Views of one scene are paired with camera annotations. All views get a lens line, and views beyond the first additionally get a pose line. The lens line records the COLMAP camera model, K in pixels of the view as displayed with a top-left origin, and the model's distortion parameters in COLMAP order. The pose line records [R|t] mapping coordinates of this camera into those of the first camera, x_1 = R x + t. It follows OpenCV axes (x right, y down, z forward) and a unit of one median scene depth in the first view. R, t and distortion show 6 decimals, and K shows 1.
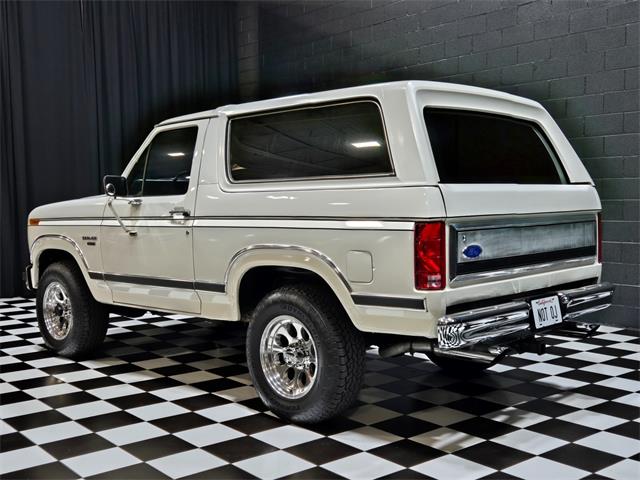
lens RADIAL K [[746.8, 0, 320.0], [0, 746.8, 240.0], [0, 0, 1]] dist [0.075918, 0.006994]
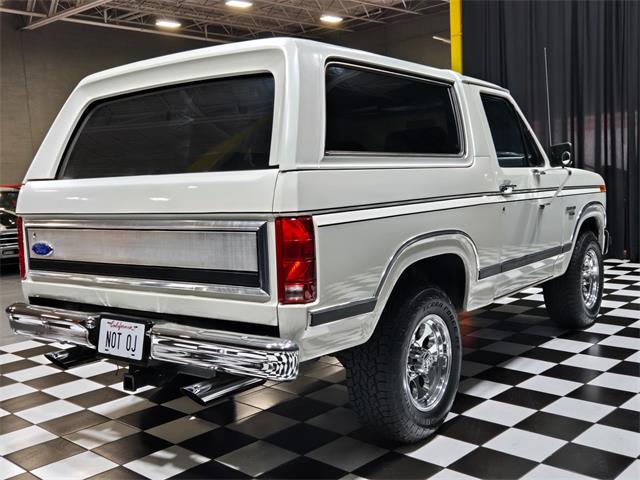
lens RADIAL K [[658.1, 0, 320.0], [0, 658.1, 240.0], [0, 0, 1]] dist [0.050807, -0.001325]
pose [[0.133175, 0.097423, -0.986293, 0.997875], [-0.015030, 0.995241, 0.096277, -0.077813], [0.990979, 0.002002, 0.134005, 1.104045]]
